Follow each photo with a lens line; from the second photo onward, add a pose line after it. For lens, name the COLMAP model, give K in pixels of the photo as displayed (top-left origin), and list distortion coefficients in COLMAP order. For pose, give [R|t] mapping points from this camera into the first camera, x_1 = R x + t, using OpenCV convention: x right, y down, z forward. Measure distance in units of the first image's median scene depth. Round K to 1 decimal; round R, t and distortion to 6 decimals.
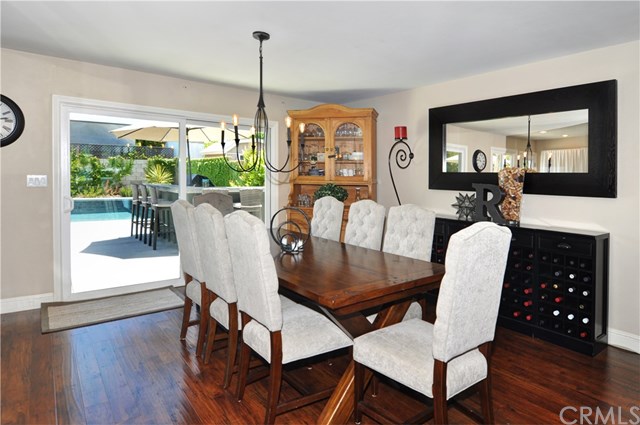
lens RADIAL K [[363.1, 0, 322.6], [0, 363.1, 202.9], [0, 0, 1]] dist [-0.009495, -0.001649]
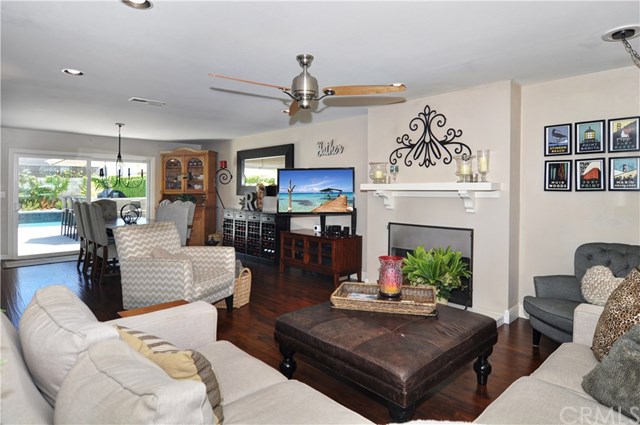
lens RADIAL K [[351.3, 0, 319.7], [0, 351.3, 192.2], [0, 0, 1]] dist [0.000920, 0.000464]
pose [[0.992086, -0.018363, 0.124208, 0.423425], [0.026220, 0.997736, -0.061923, 0.056313], [-0.122790, 0.064690, 0.990322, -0.679388]]
